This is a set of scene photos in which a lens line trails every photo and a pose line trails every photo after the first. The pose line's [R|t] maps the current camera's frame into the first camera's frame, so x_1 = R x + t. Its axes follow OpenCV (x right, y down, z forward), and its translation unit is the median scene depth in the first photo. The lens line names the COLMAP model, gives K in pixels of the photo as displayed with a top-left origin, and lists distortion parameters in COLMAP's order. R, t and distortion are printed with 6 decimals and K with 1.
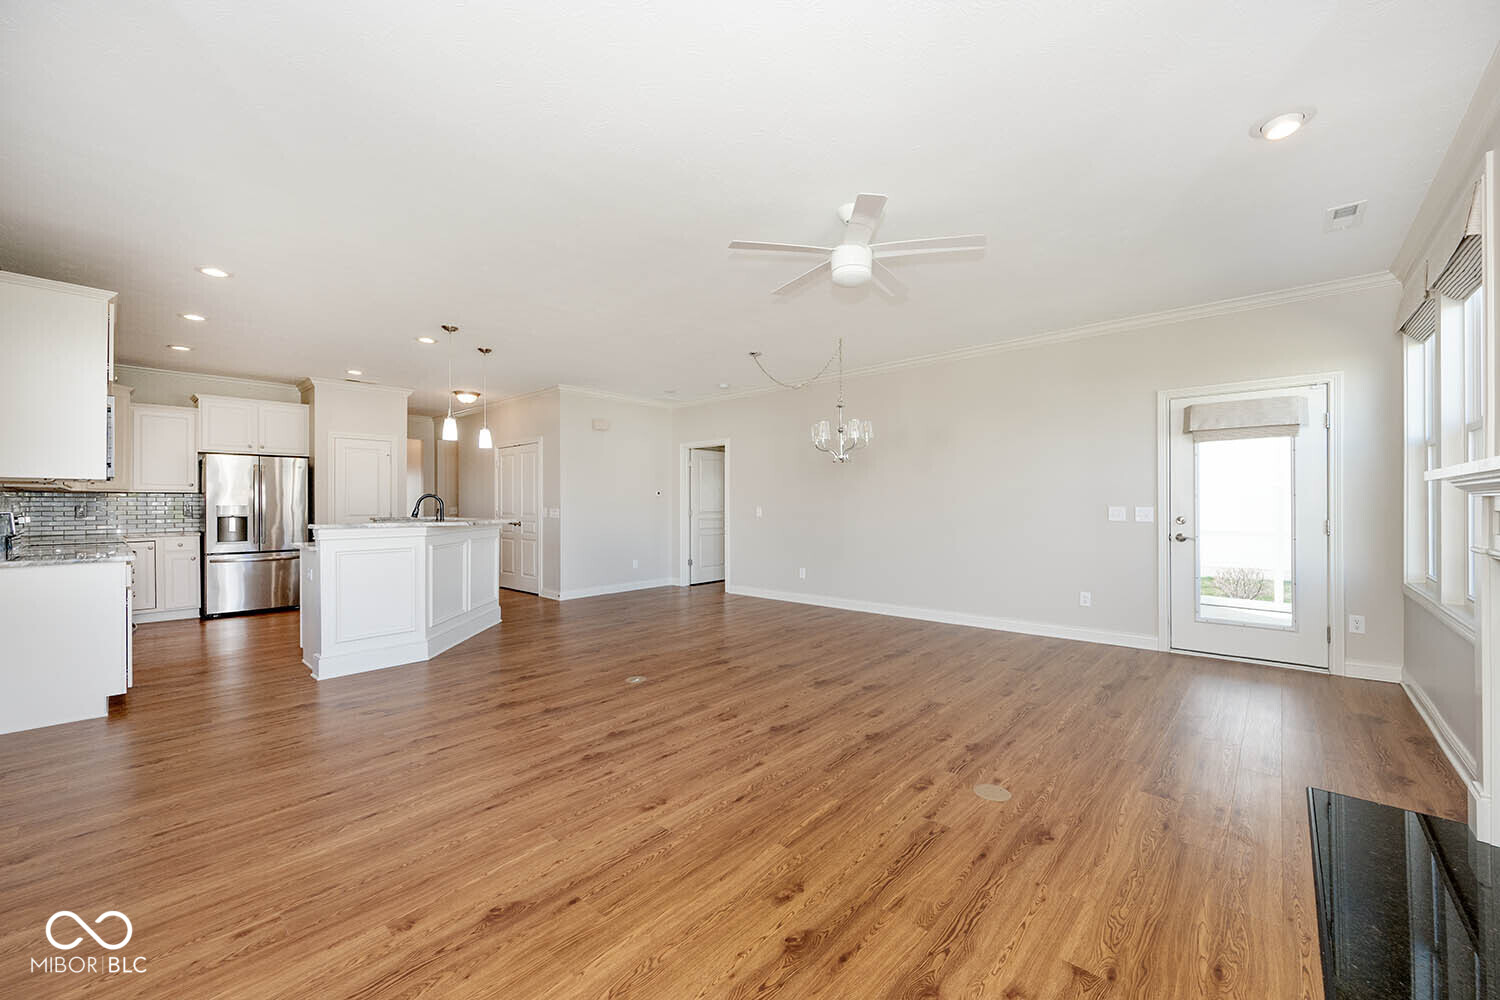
lens RADIAL K [[586.7, 0, 748.8], [0, 586.7, 500.2], [0, 0, 1]] dist [0.001137, -0.000039]
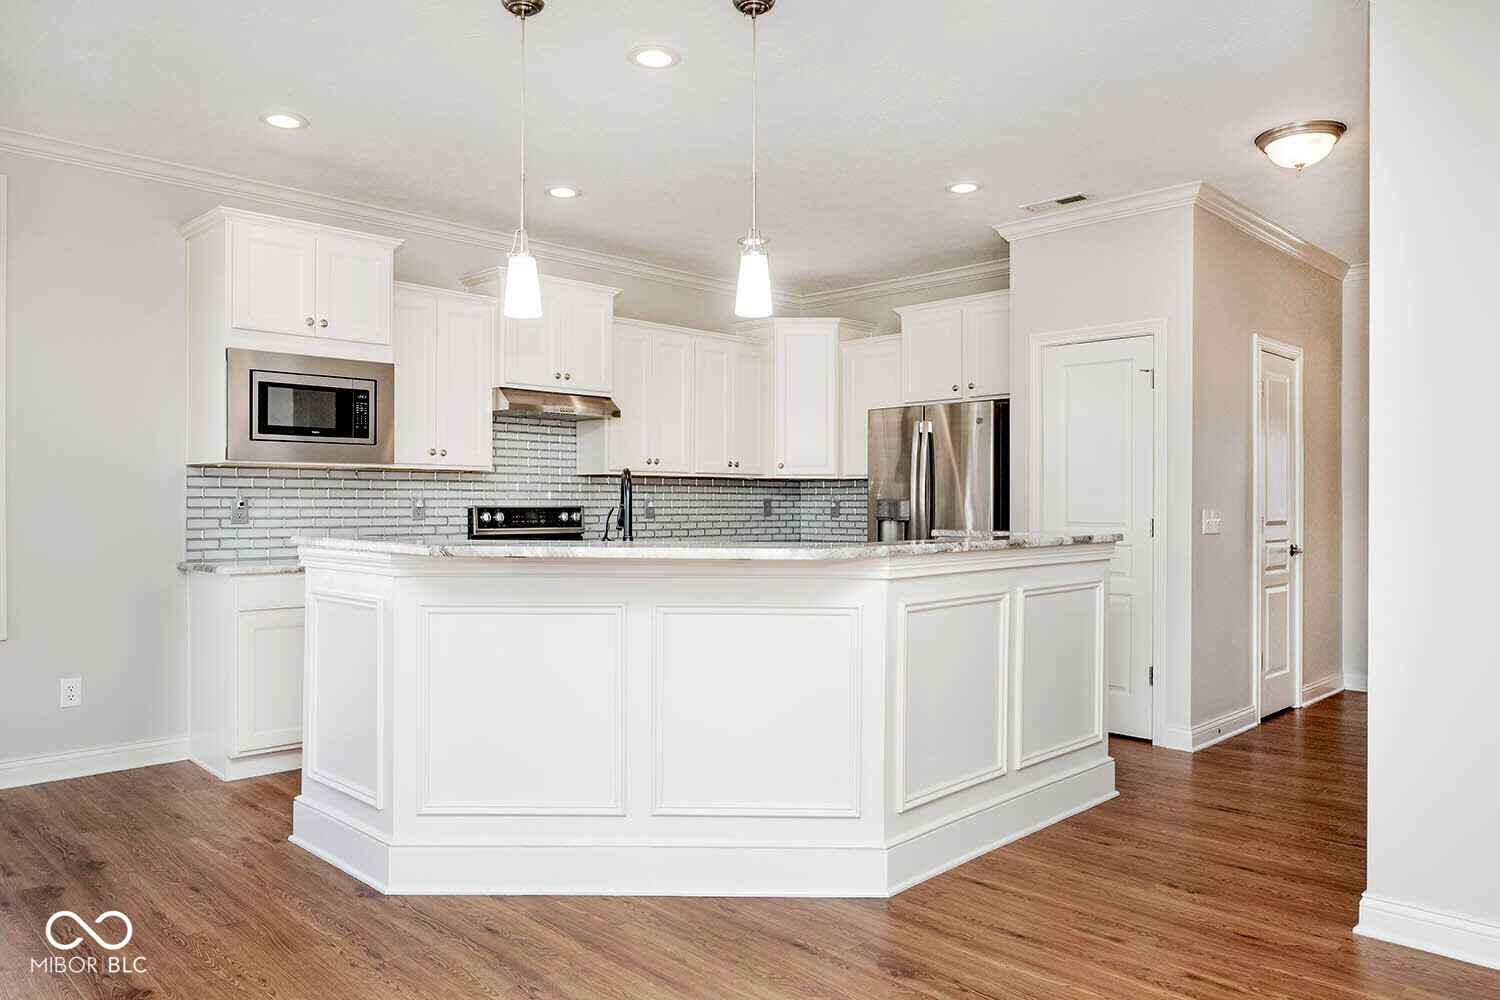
lens RADIAL K [[1031.9, 0, 750.1], [0, 1031.9, 504.2], [0, 0, 1]] dist [0.004489, 0.001027]
pose [[-0.052716, 0.004116, -0.998601, 0.174089], [0.004829, 0.999981, 0.003867, 0.014571], [0.998598, -0.004619, -0.052735, 1.700442]]
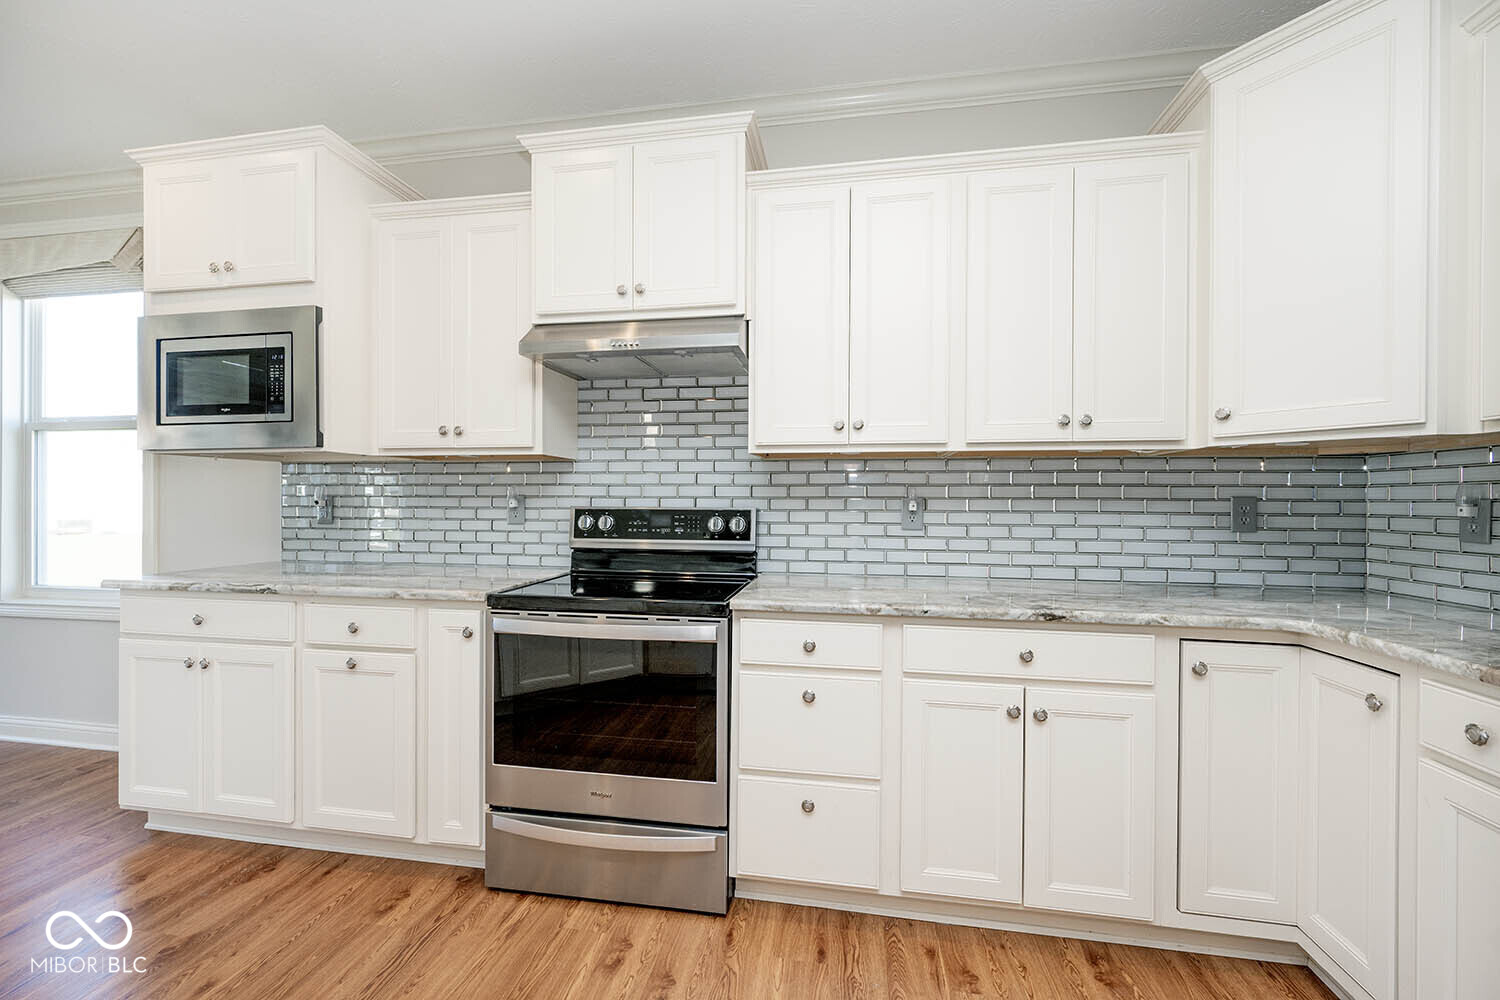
lens RADIAL K [[586.7, 0, 746.1], [0, 586.7, 504.6], [0, 0, 1]] dist [0.001137, -0.000039]
pose [[-0.843692, 0.003720, -0.536814, -1.262613], [0.001868, 0.999990, 0.003994, 0.017206], [0.536824, 0.002367, -0.843691, 1.845735]]
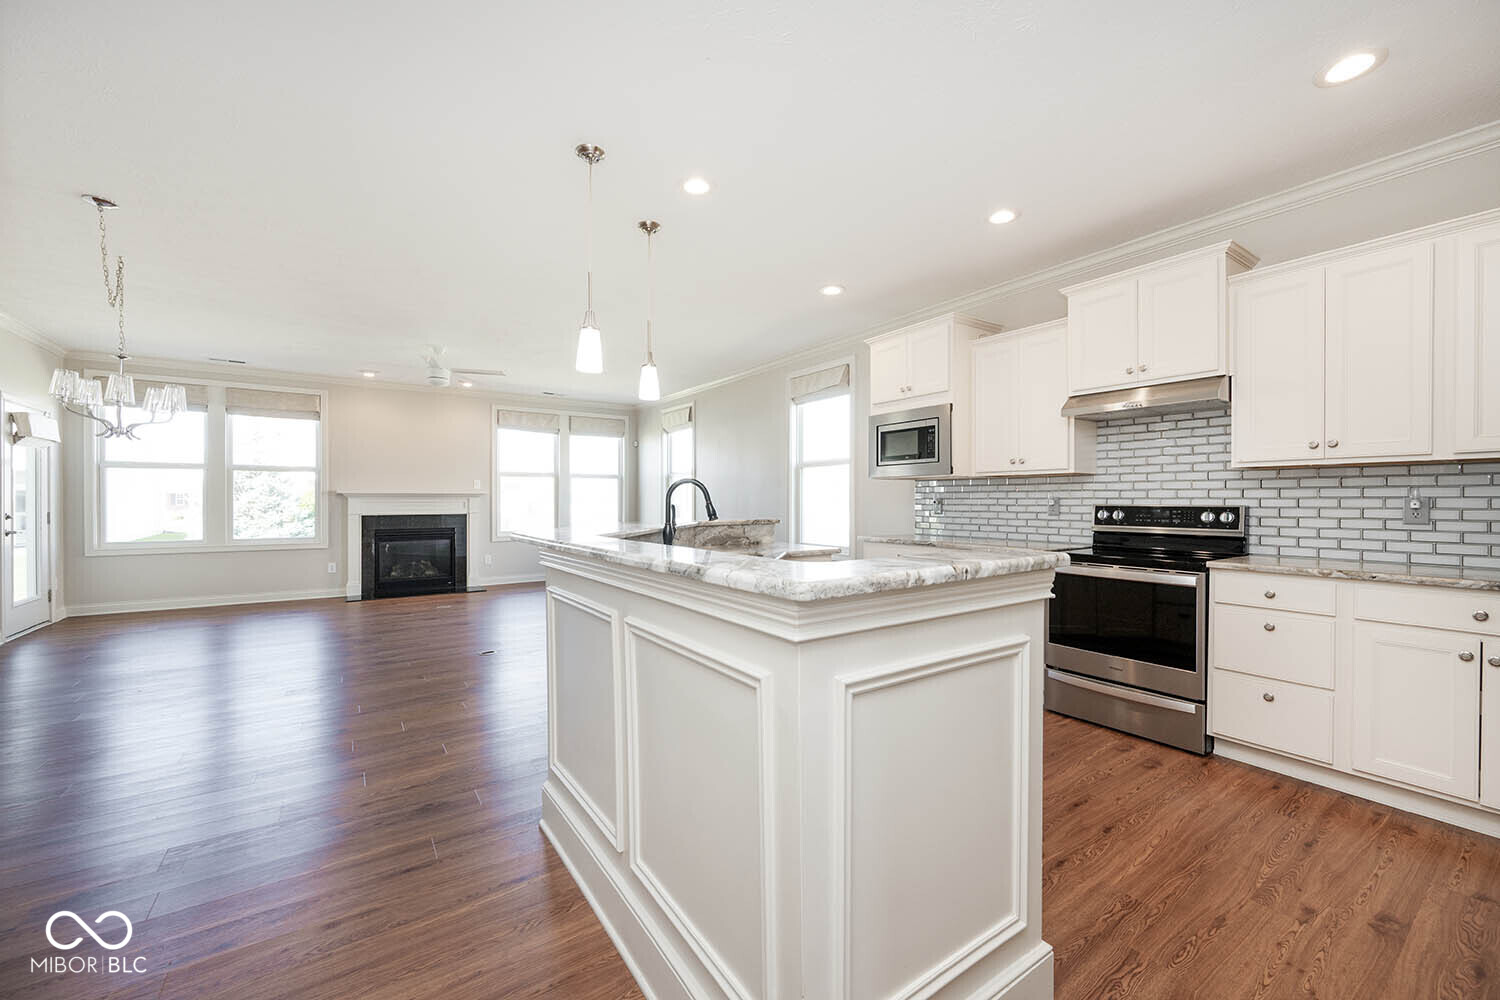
lens RADIAL K [[586.7, 0, 746.8], [0, 586.7, 502.7], [0, 0, 1]] dist [0.001137, -0.000039]
pose [[-0.973611, 0.002116, 0.228203, -1.092012], [0.001699, 0.999997, -0.002024, 0.019620], [-0.228207, -0.001583, -0.973611, 2.333638]]
